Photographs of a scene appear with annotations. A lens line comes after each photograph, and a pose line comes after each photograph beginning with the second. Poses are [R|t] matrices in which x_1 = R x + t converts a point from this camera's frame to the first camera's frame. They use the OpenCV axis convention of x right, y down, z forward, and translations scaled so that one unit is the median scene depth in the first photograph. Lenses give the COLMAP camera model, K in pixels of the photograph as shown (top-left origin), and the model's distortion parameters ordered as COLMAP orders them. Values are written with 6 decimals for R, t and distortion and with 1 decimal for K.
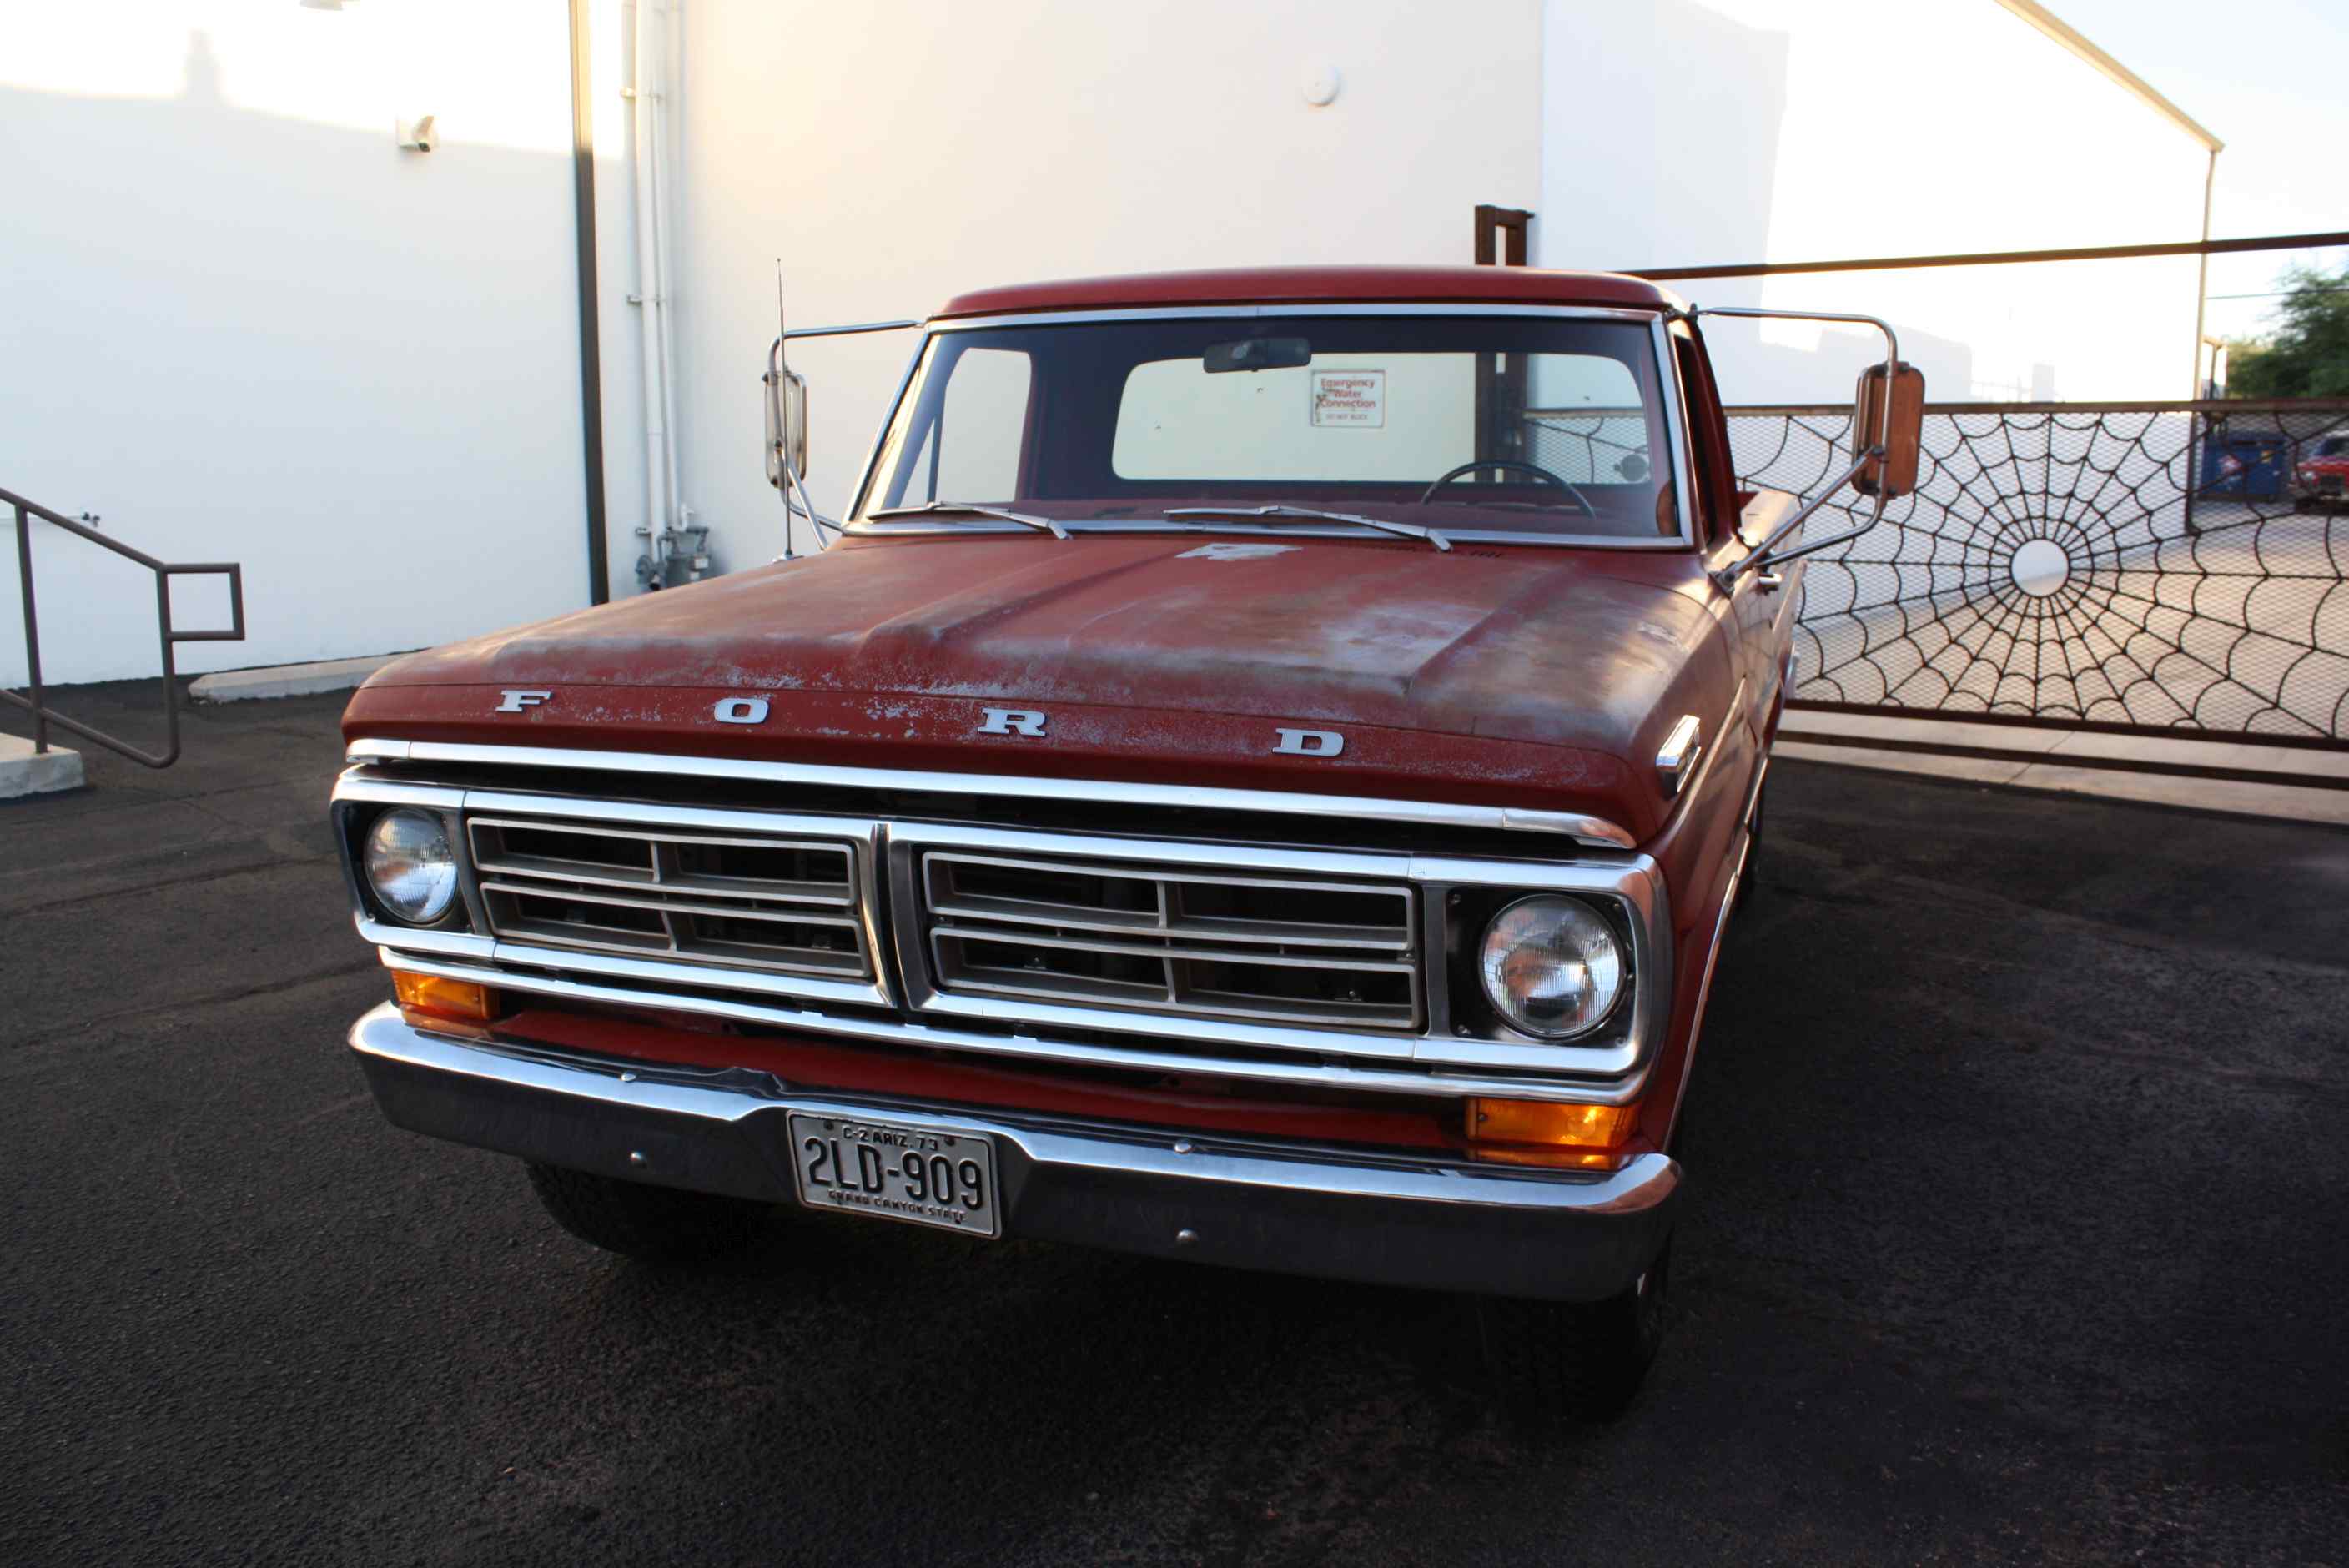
lens RADIAL K [[1964.7, 0, 1197.7], [0, 1964.7, 800.8], [0, 0, 1]] dist [-0.160505, 0.134429]
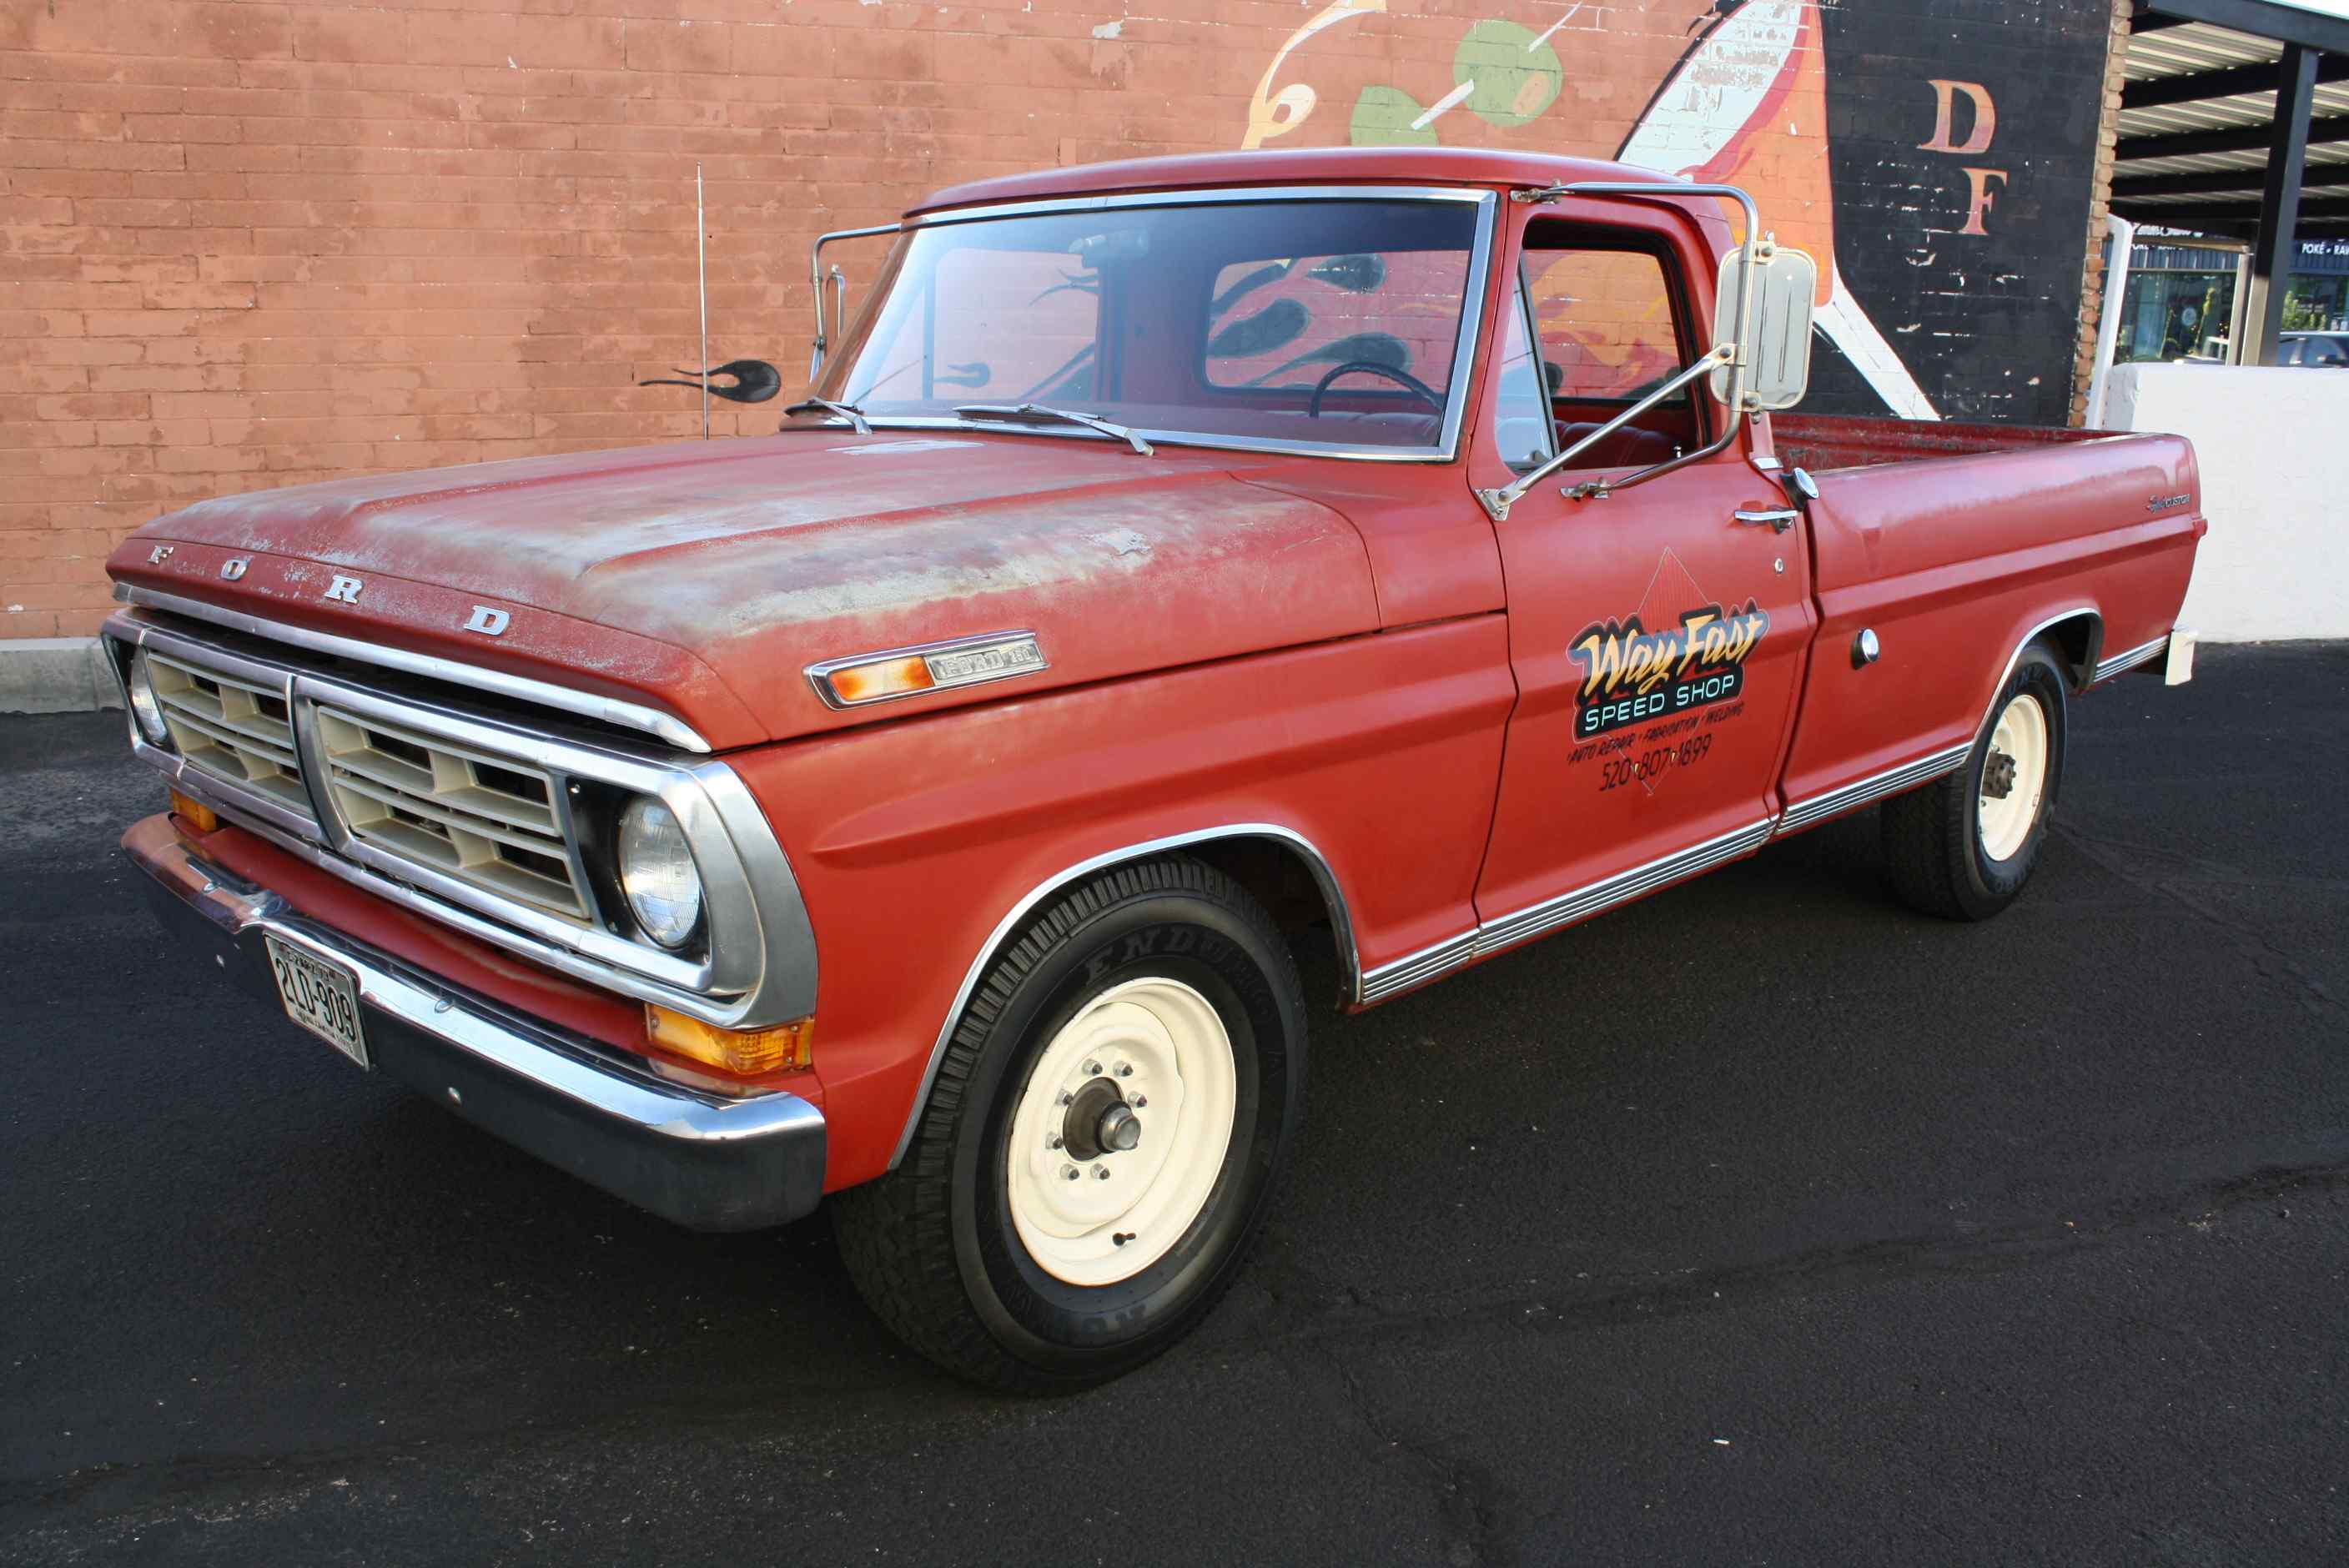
lens RADIAL K [[1964.7, 0, 1199.2], [0, 1964.7, 786.1], [0, 0, 1]] dist [-0.160505, 0.134429]
pose [[0.912225, 0.099470, -0.397431, 0.716452], [-0.089072, 0.995027, 0.044591, -0.019786], [0.399890, -0.005277, 0.916548, 0.215567]]
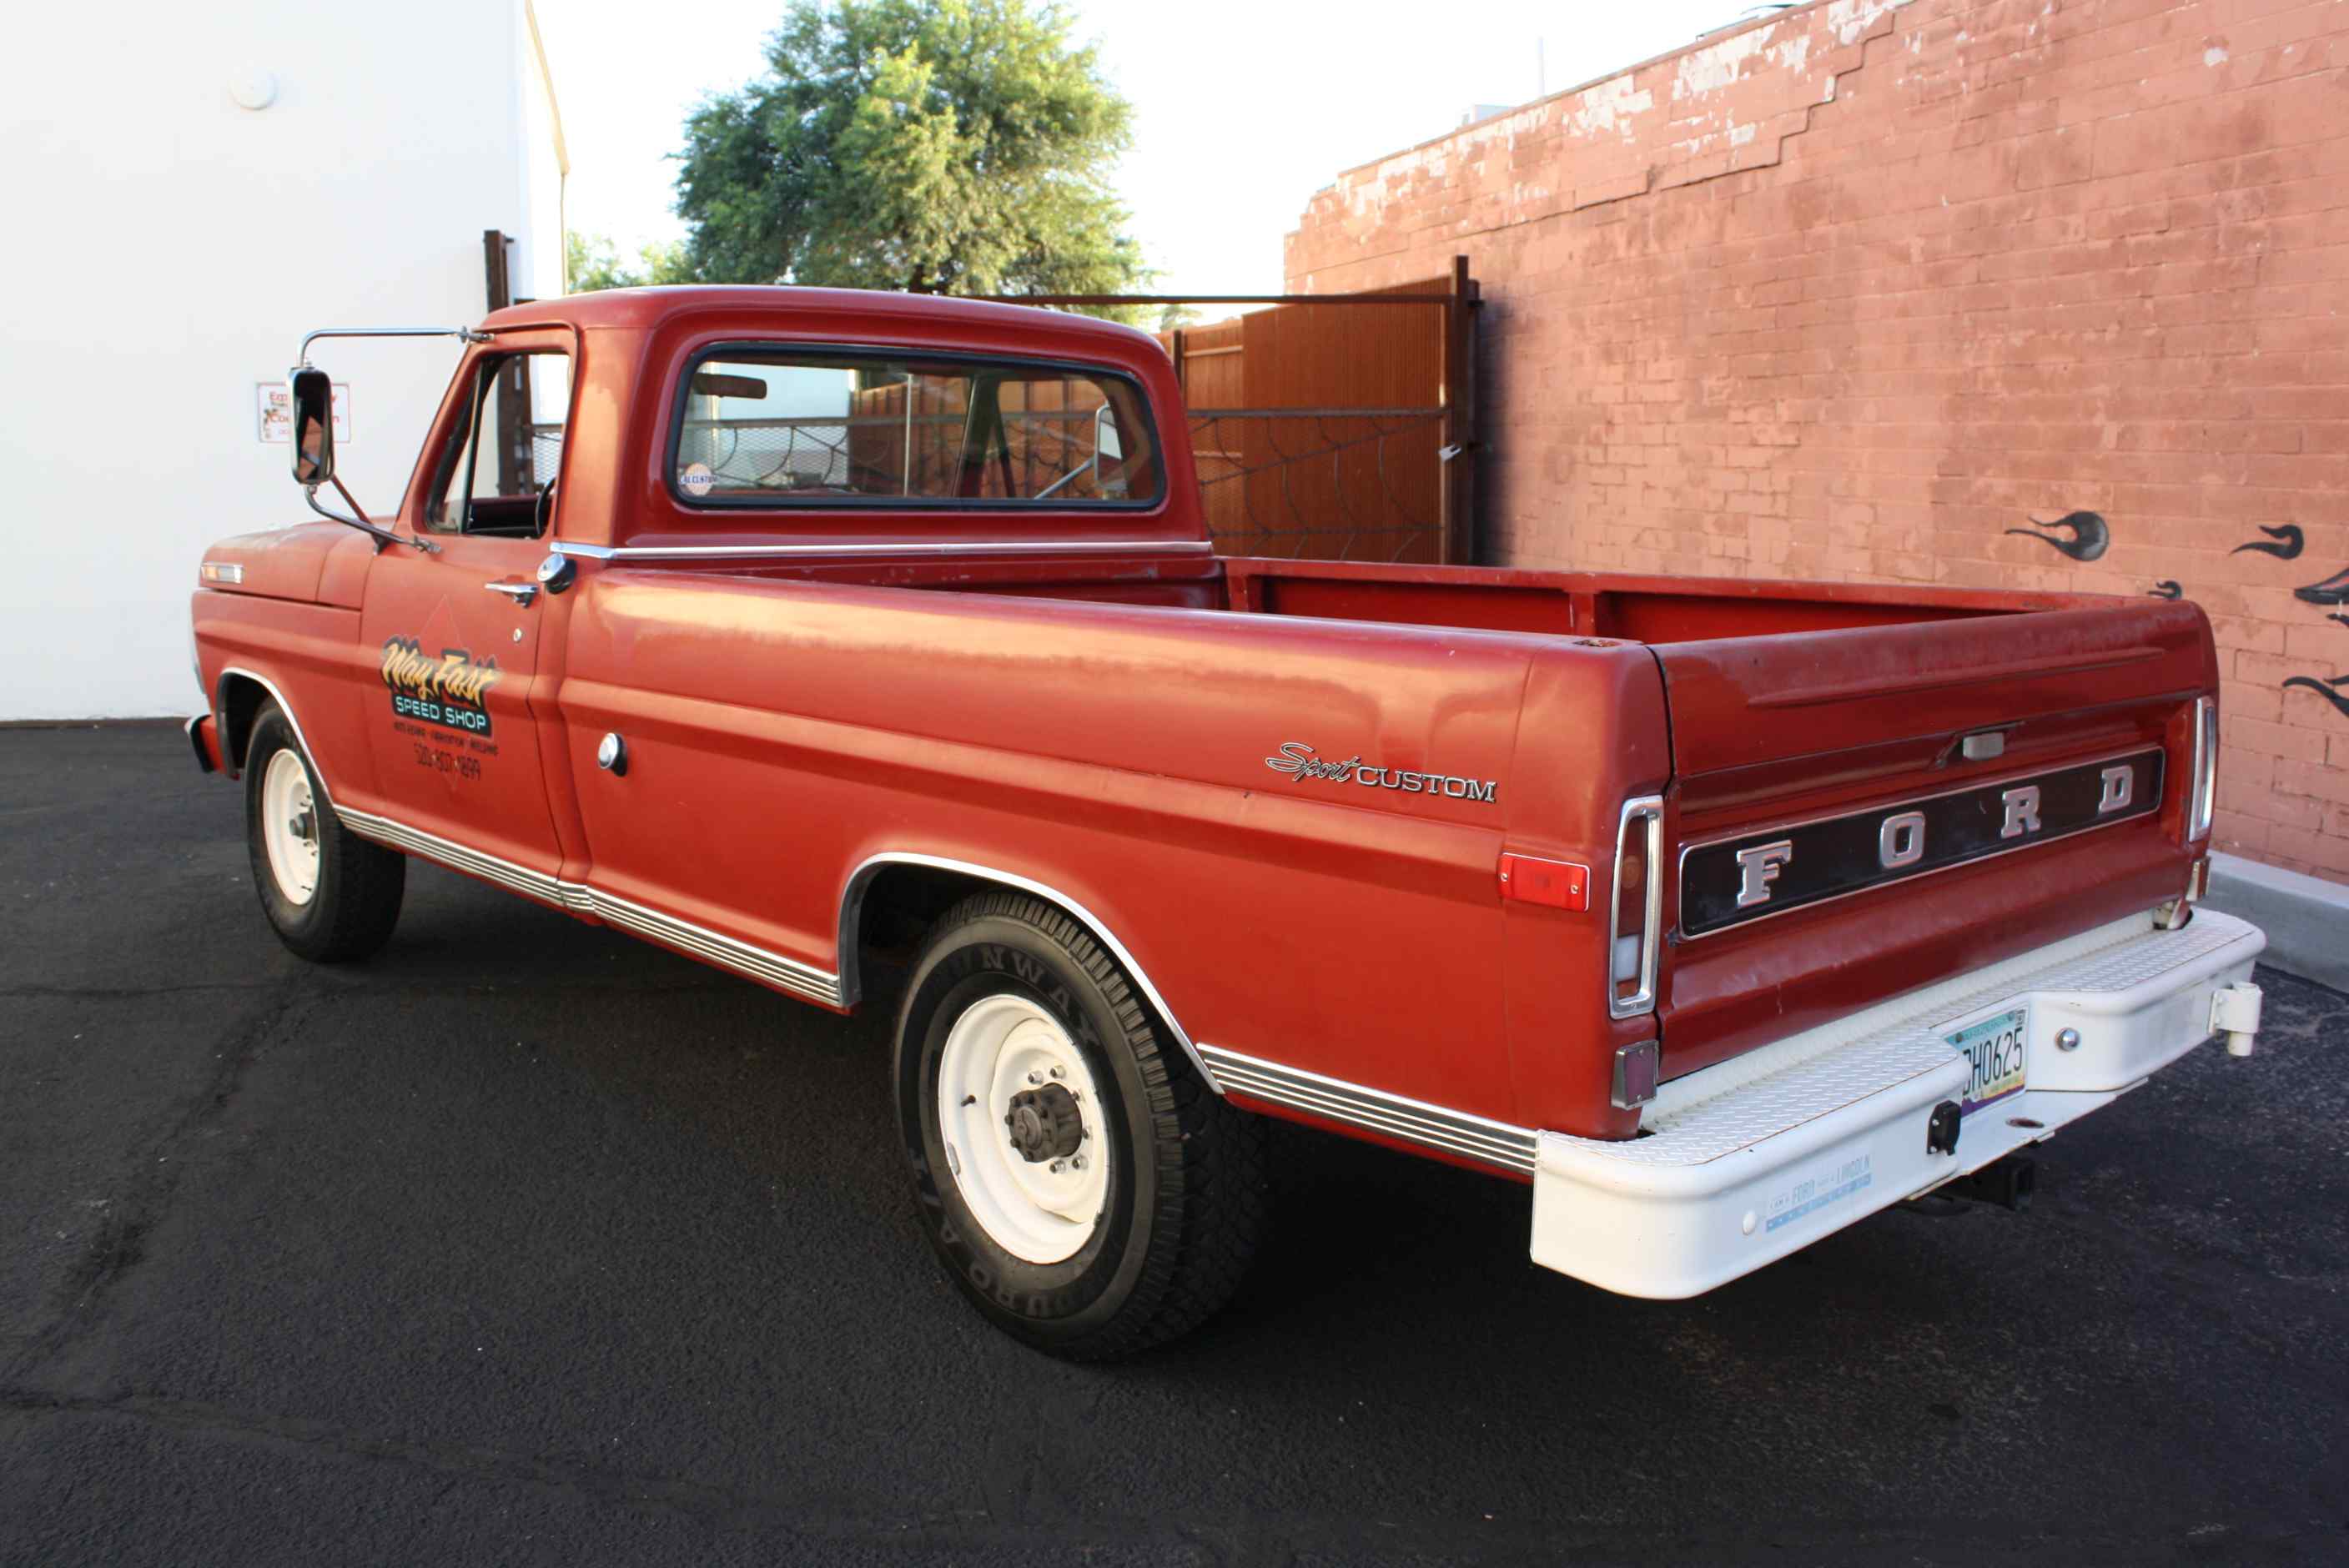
lens RADIAL K [[2076.2, 0, 1184.5], [0, 2076.2, 788.4], [0, 0, 1]] dist [-0.163338, 0.148679]
pose [[-0.463207, 0.128474, -0.876889, 1.793058], [-0.195922, 0.950112, 0.242695, -0.567608], [0.864323, 0.284220, -0.414928, 2.975868]]
